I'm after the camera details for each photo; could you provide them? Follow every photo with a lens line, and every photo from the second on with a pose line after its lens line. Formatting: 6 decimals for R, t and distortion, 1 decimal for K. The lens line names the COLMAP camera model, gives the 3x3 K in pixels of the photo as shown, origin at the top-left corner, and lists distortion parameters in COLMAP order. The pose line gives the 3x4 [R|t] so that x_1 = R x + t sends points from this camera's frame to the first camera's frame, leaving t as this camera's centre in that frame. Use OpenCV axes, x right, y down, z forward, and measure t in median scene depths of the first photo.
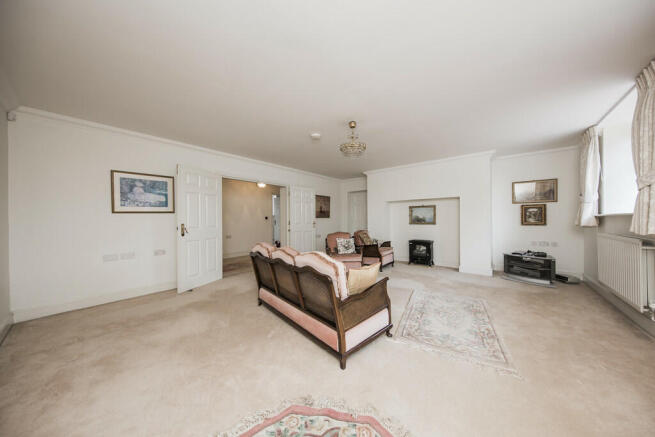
lens RADIAL K [[207.3, 0, 327.3], [0, 207.3, 219.6], [0, 0, 1]] dist [-0.000007, 0.000002]
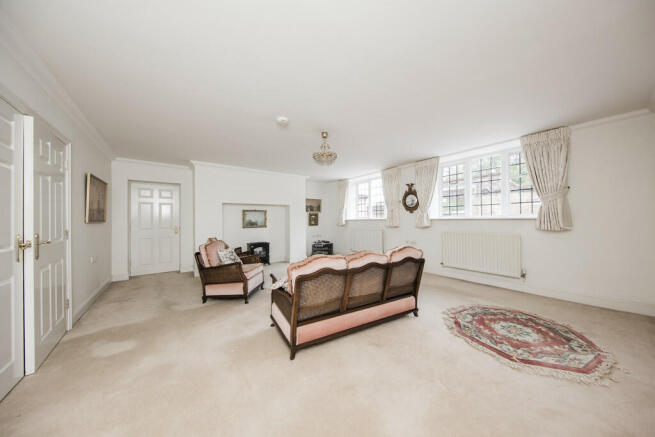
lens RADIAL K [[207.3, 0, 327.8], [0, 207.3, 218.1], [0, 0, 1]] dist [-0.000007, 0.000002]
pose [[0.201866, 0.005566, 0.979397, -0.514919], [0.008198, 0.999939, -0.007372, -0.016020], [-0.979379, 0.009517, 0.201808, 0.438442]]
